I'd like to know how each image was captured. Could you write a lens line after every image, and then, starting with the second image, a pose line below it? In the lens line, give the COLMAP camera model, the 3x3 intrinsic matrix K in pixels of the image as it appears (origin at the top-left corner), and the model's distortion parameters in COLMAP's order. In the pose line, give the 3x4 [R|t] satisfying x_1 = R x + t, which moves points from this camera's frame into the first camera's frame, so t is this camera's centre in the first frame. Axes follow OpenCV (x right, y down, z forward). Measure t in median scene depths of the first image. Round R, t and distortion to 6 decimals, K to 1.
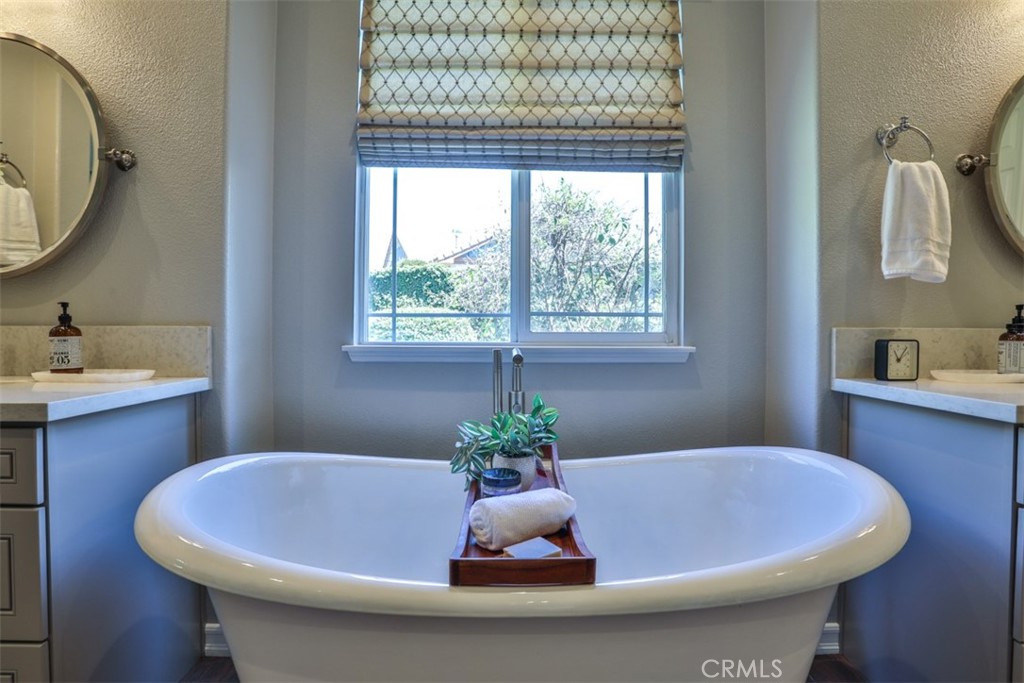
lens RADIAL K [[524.5, 0, 511.3], [0, 524.5, 335.9], [0, 0, 1]] dist [-0.073613, 0.029155]
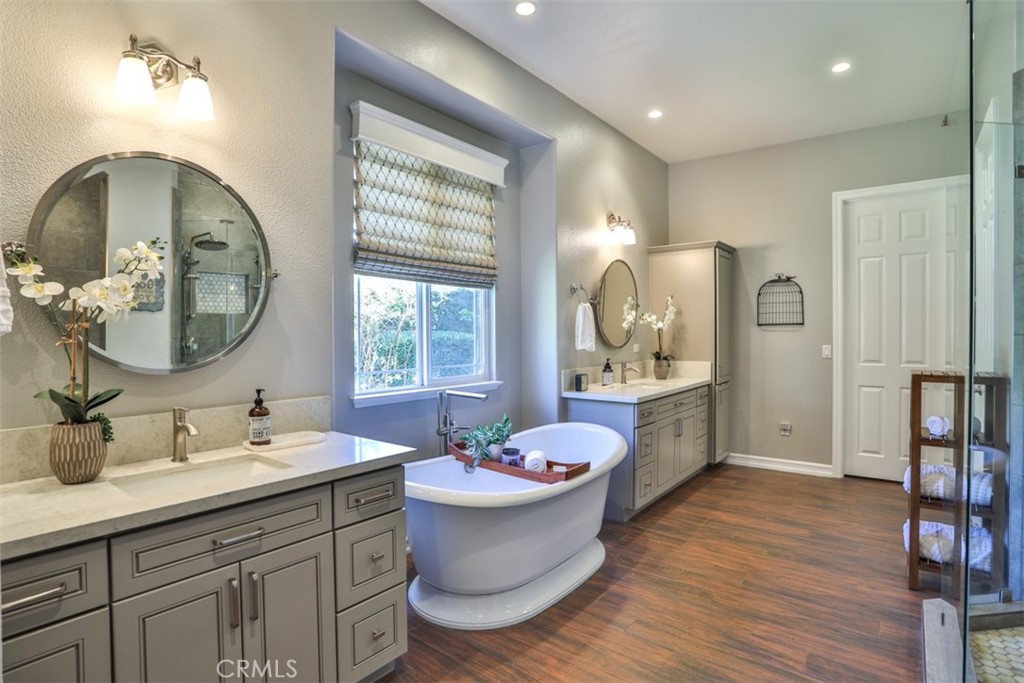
lens RADIAL K [[524.5, 0, 509.2], [0, 524.5, 341.0], [0, 0, 1]] dist [-0.073613, 0.029155]
pose [[0.621123, -0.017454, 0.783519, -1.424600], [0.014659, 0.999836, 0.010651, -0.182360], [-0.783576, 0.004870, 0.621277, -0.311729]]
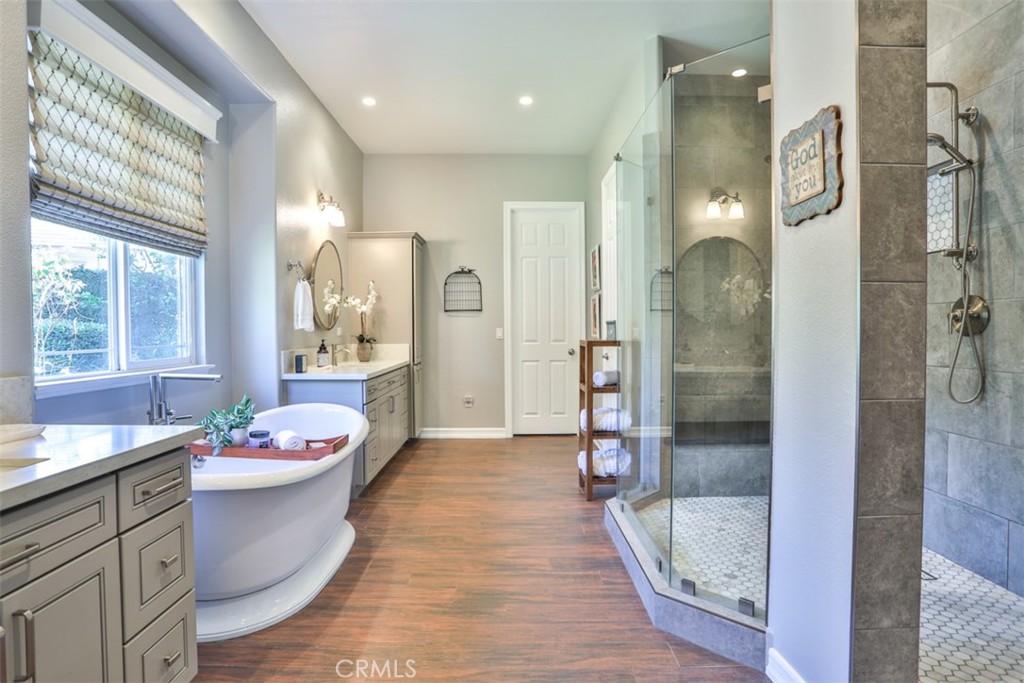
lens RADIAL K [[524.5, 0, 507.3], [0, 524.5, 341.6], [0, 0, 1]] dist [-0.073613, 0.029155]
pose [[0.002591, -0.025796, 0.999664, -1.610874], [0.016014, 0.999540, 0.025751, -0.099547], [-0.999868, 0.015942, 0.003003, 0.022948]]
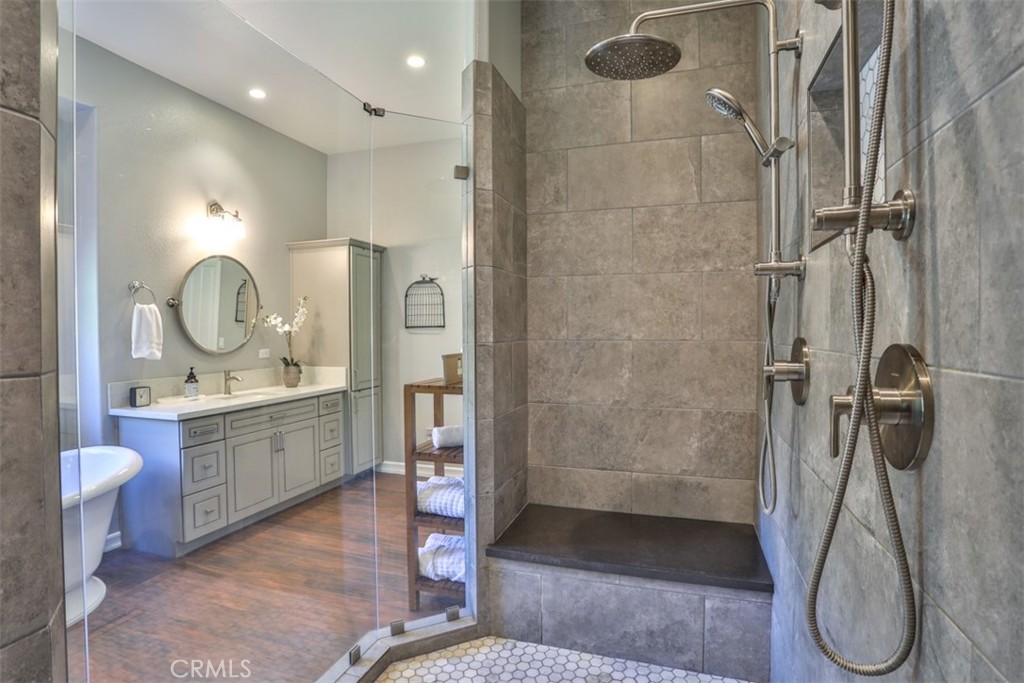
lens RADIAL K [[524.5, 0, 506.7], [0, 524.5, 341.6], [0, 0, 1]] dist [-0.073613, 0.029155]
pose [[0.323645, -0.024869, 0.945852, -0.731633], [0.017475, 0.999641, 0.020304, -0.193319], [-0.946017, 0.009958, 0.323964, -1.112379]]
